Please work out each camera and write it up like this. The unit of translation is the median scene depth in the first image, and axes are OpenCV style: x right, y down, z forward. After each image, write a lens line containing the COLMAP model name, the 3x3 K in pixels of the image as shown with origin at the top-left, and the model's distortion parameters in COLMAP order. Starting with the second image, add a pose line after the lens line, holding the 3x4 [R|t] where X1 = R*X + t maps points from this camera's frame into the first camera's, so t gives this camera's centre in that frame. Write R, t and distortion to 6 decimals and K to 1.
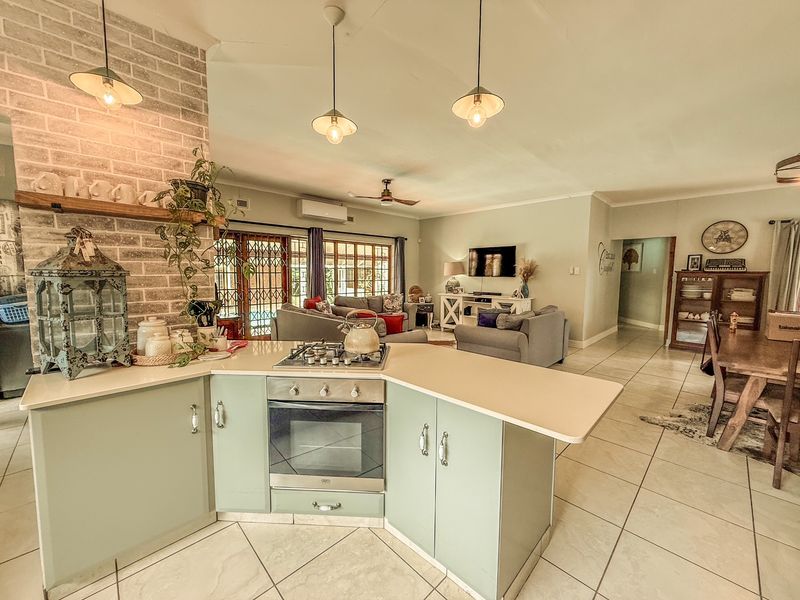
lens RADIAL K [[318.5, 0, 399.3], [0, 318.5, 299.4], [0, 0, 1]] dist [0.000831, 0.000281]
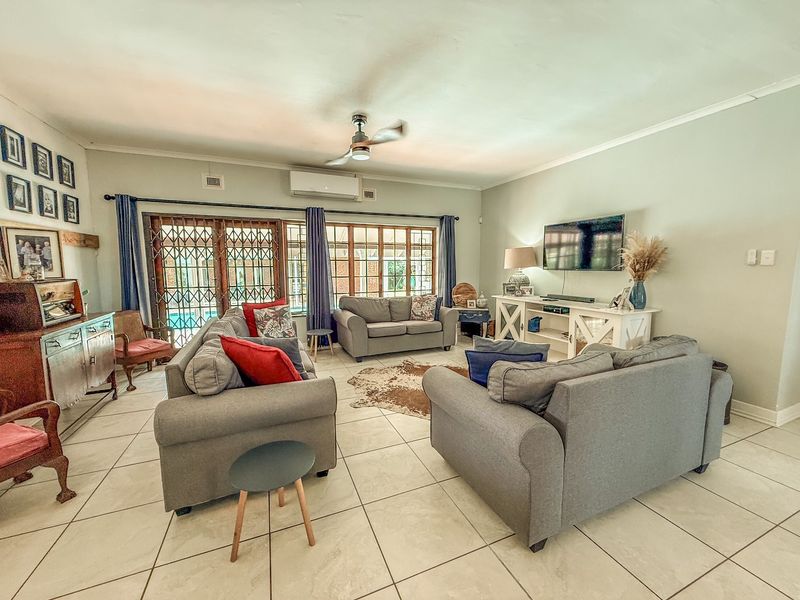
lens RADIAL K [[318.5, 0, 398.8], [0, 318.5, 299.5], [0, 0, 1]] dist [0.000831, 0.000281]
pose [[0.930696, 0.029824, -0.364576, 0.221489], [-0.021468, 0.999406, 0.026952, -0.028550], [0.365164, -0.017257, 0.930783, 0.359560]]
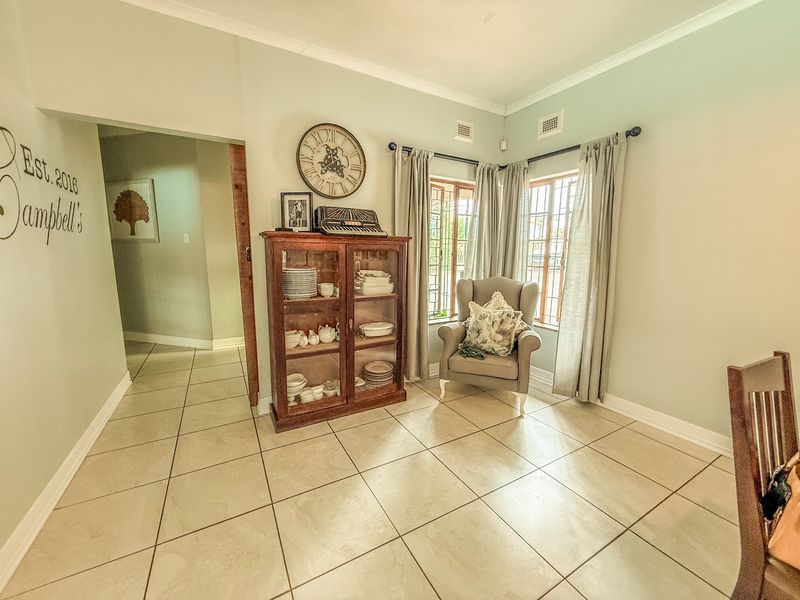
lens RADIAL K [[318.5, 0, 400.1], [0, 318.5, 299.1], [0, 0, 1]] dist [0.000831, 0.000281]
pose [[0.255236, -0.150936, 0.955025, 0.510746], [0.074462, 0.987875, 0.136228, -0.047942], [-0.964007, 0.036343, 0.263380, 0.711483]]
